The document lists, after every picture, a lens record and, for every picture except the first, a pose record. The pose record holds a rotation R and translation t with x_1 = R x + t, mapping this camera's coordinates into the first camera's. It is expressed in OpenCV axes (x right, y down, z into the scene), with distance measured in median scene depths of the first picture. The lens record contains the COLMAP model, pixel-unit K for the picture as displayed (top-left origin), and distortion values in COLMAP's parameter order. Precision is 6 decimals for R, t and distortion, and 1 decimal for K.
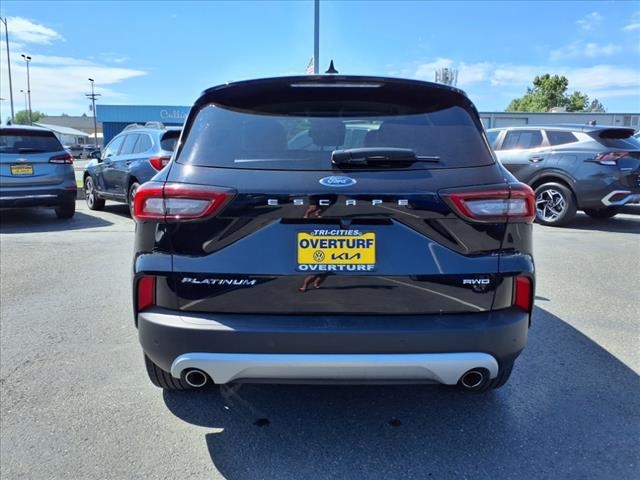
lens RADIAL K [[569.5, 0, 297.7], [0, 569.5, 241.4], [0, 0, 1]] dist [0.060164, -0.040911]
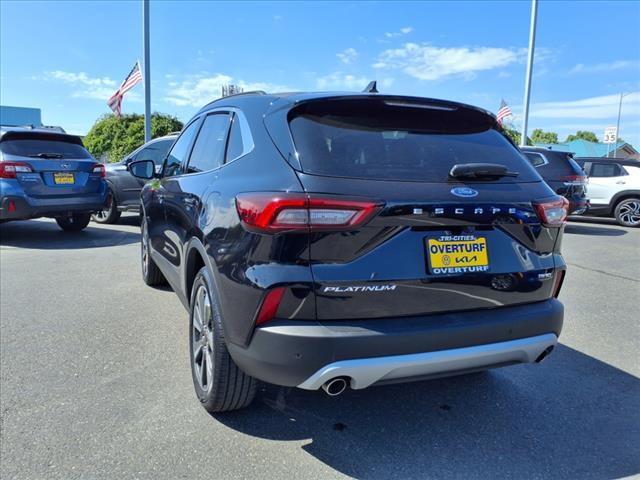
lens RADIAL K [[569.5, 0, 314.9], [0, 569.5, 240.9], [0, 0, 1]] dist [0.060164, -0.040911]
pose [[0.911898, -0.025808, 0.409604, -0.643794], [0.034789, 0.999290, -0.014488, -0.003912], [-0.408939, 0.027462, 0.912149, 0.094604]]
